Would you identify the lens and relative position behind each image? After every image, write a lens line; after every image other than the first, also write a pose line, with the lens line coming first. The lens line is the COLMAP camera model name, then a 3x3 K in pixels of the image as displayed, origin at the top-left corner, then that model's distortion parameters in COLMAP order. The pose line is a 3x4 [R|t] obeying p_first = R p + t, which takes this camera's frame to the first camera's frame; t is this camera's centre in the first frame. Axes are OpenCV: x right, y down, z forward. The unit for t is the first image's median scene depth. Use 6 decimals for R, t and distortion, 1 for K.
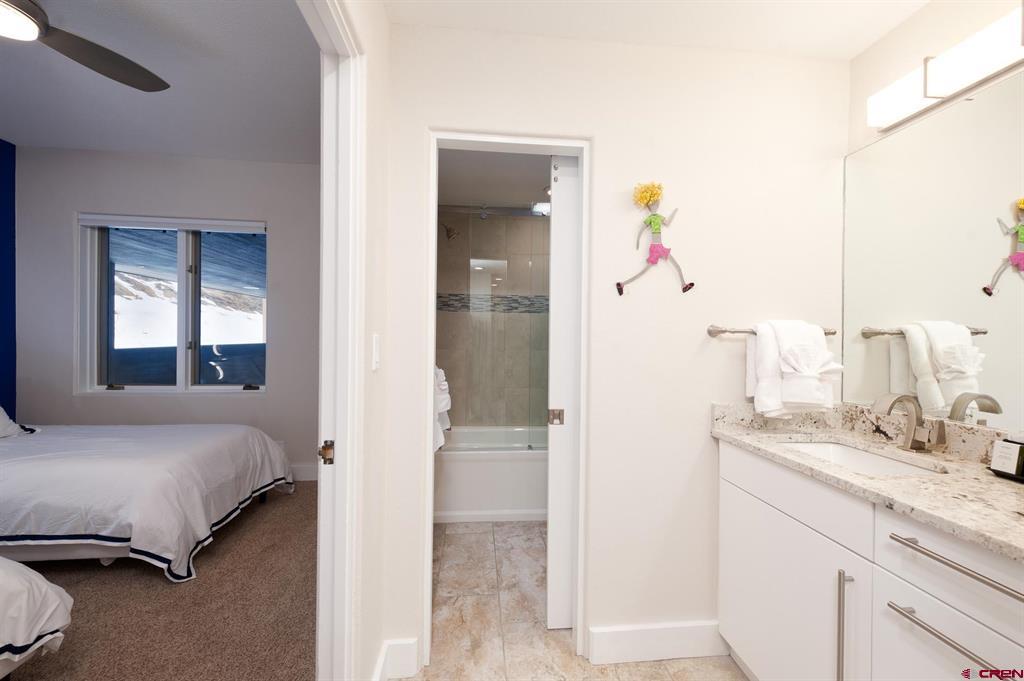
lens RADIAL K [[402.1, 0, 510.7], [0, 402.1, 341.4], [0, 0, 1]] dist [0.006629, -0.000302]
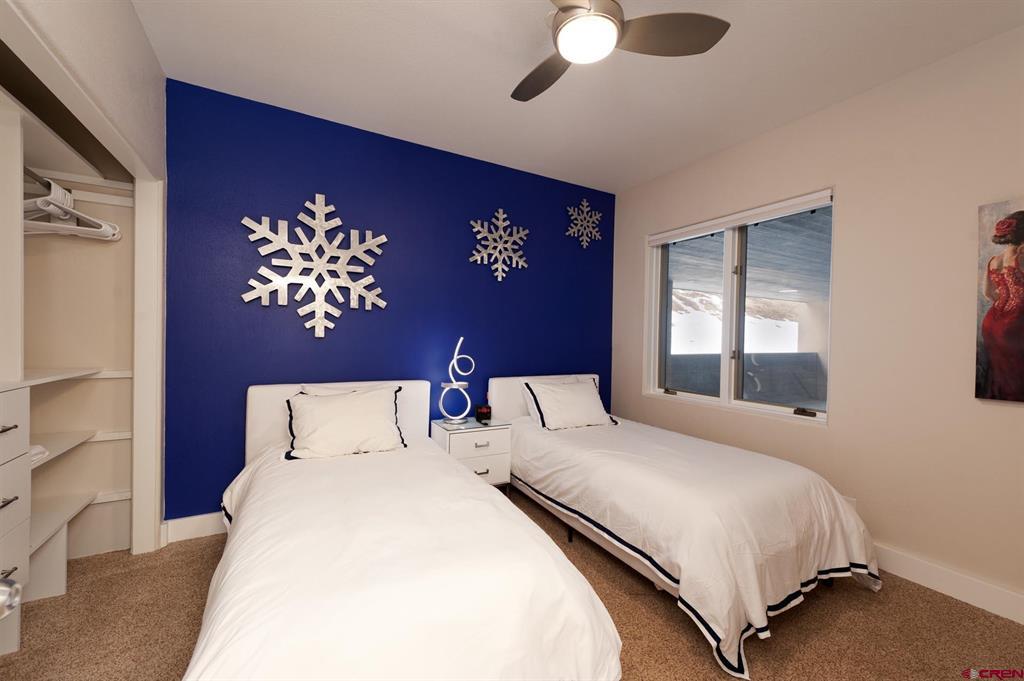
lens RADIAL K [[402.1, 0, 515.6], [0, 402.1, 340.5], [0, 0, 1]] dist [0.006629, -0.000302]
pose [[0.412651, 0.000319, -0.910889, -0.185612], [-0.022676, 0.999694, -0.009922, -0.002269], [0.910607, 0.024750, 0.412531, 0.195359]]
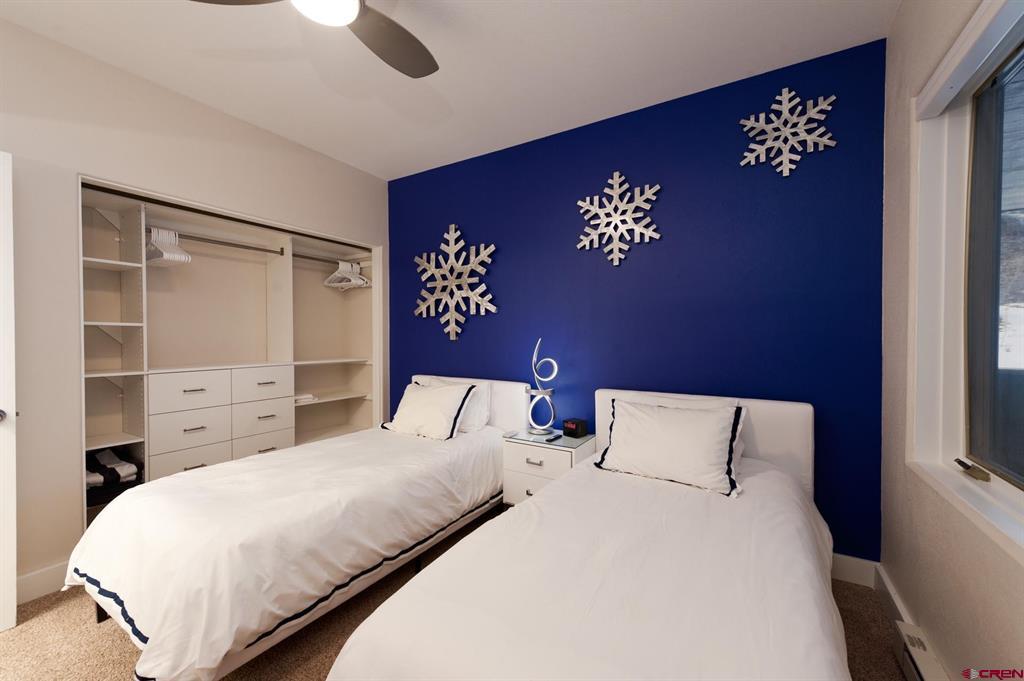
lens RADIAL K [[402.1, 0, 515.4], [0, 402.1, 343.9], [0, 0, 1]] dist [0.006629, -0.000302]
pose [[-0.594274, -0.004425, -0.804251, -0.380654], [-0.018128, 0.999805, 0.007894, -0.009736], [0.804059, 0.019270, -0.594238, 0.906373]]
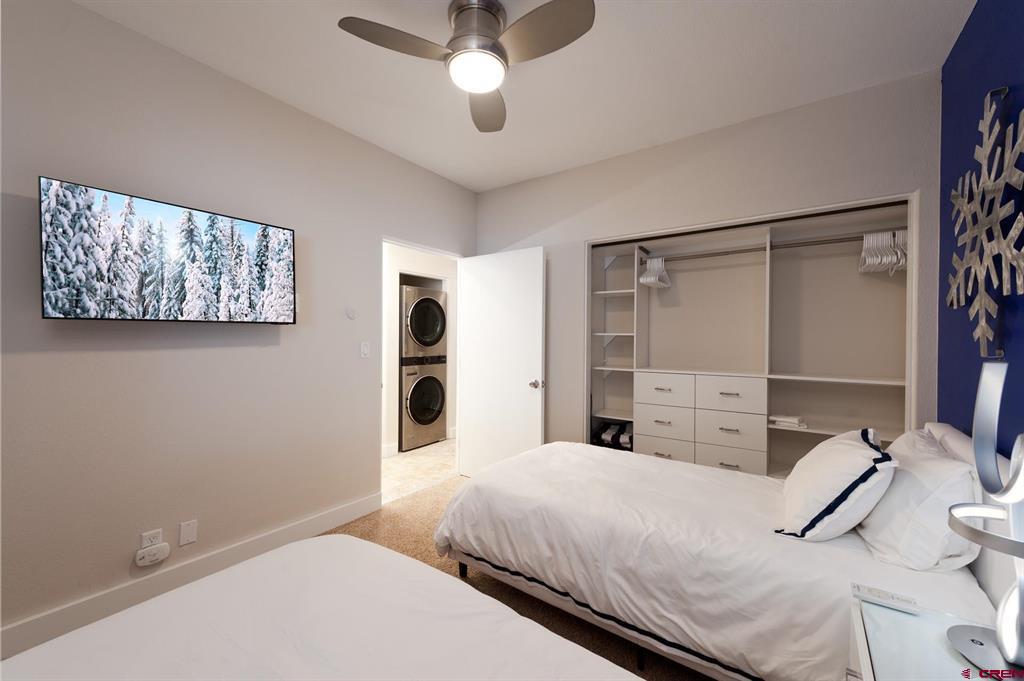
lens RADIAL K [[402.1, 0, 512.0], [0, 402.1, 337.7], [0, 0, 1]] dist [0.006629, -0.000302]
pose [[-0.749243, -0.021790, 0.661937, -1.013734], [-0.014402, 0.999758, 0.016609, -0.030439], [-0.662139, 0.002910, -0.749376, 0.855640]]
